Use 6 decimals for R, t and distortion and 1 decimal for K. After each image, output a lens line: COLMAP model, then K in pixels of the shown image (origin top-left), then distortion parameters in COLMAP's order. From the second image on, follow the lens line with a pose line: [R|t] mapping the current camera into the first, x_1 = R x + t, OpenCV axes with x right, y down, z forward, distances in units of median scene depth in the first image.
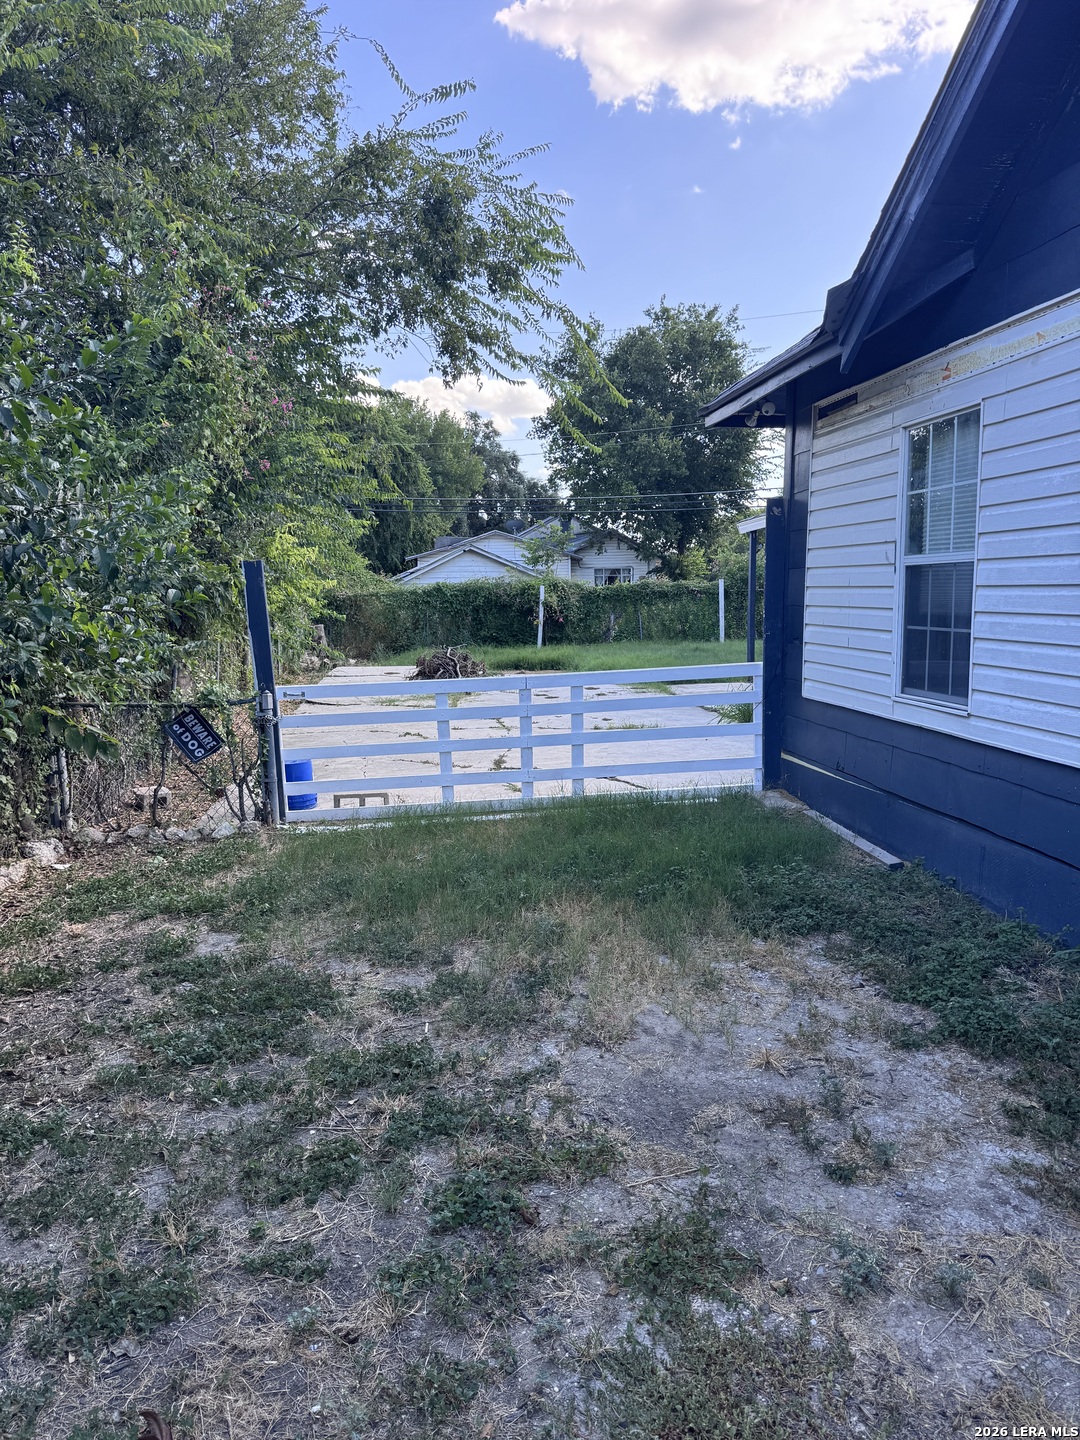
lens RADIAL K [[992.4, 0, 540.0], [0, 992.4, 720.0], [0, 0, 1]] dist [0.004089, 0.001110]
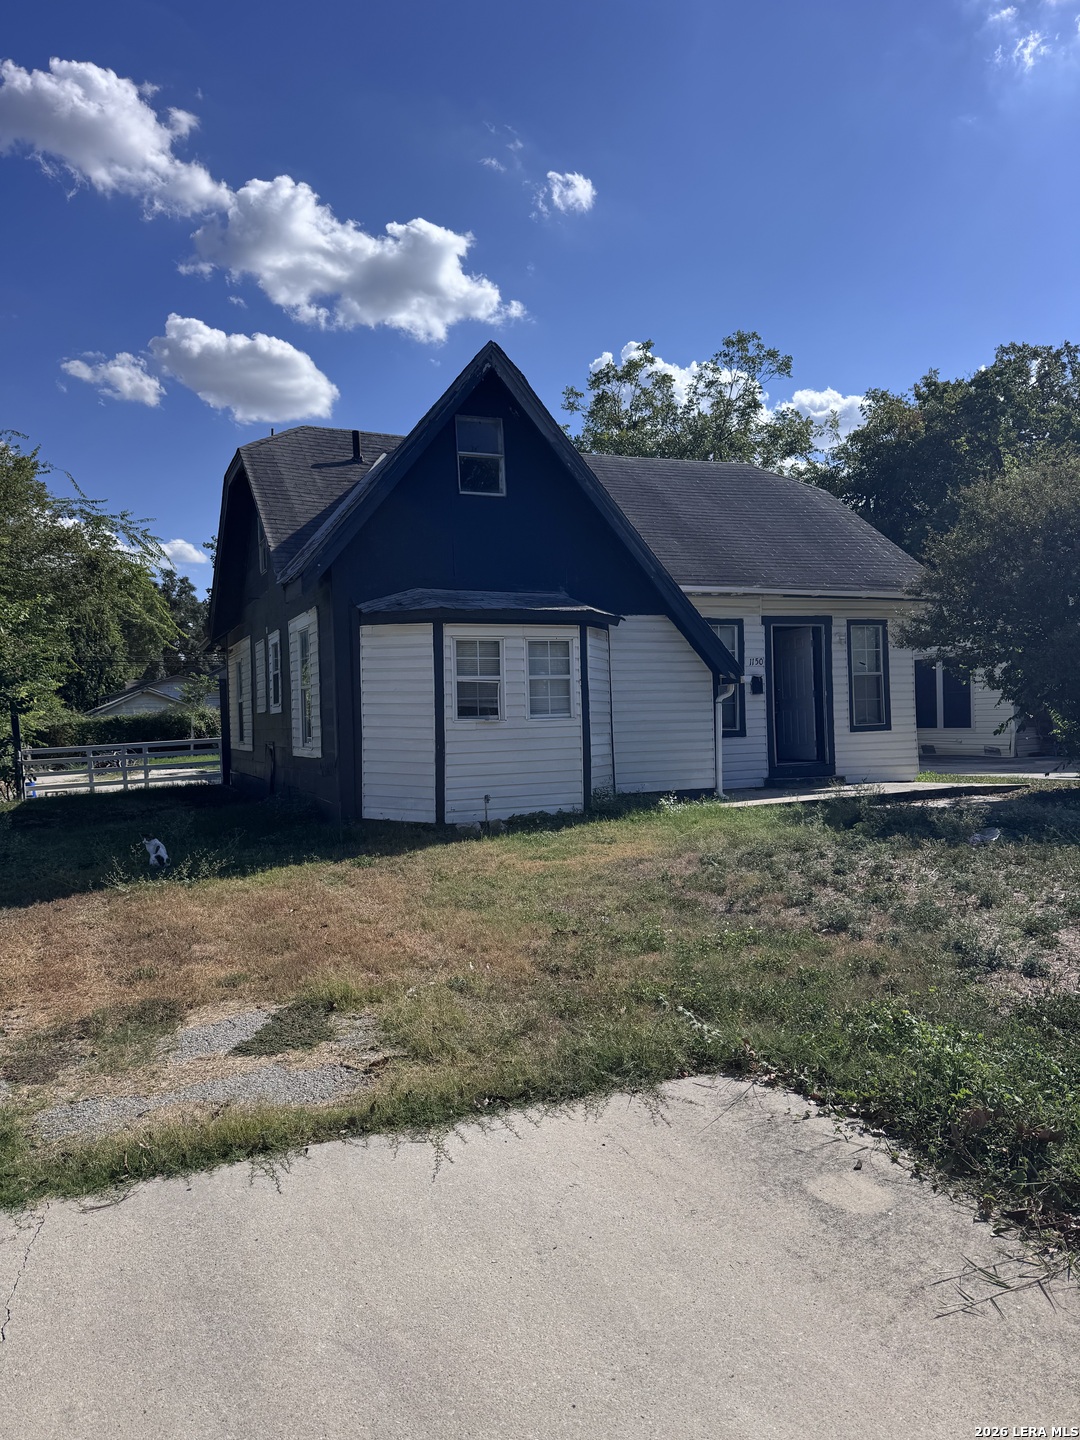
lens RADIAL K [[992.4, 0, 540.0], [0, 992.4, 720.0], [0, 0, 1]] dist [0.004089, 0.001110]
pose [[0.962257, -0.011617, 0.271893, 0.094299], [0.048820, 0.990250, -0.130467, 0.082915], [-0.267727, 0.138816, 0.953442, -0.521406]]
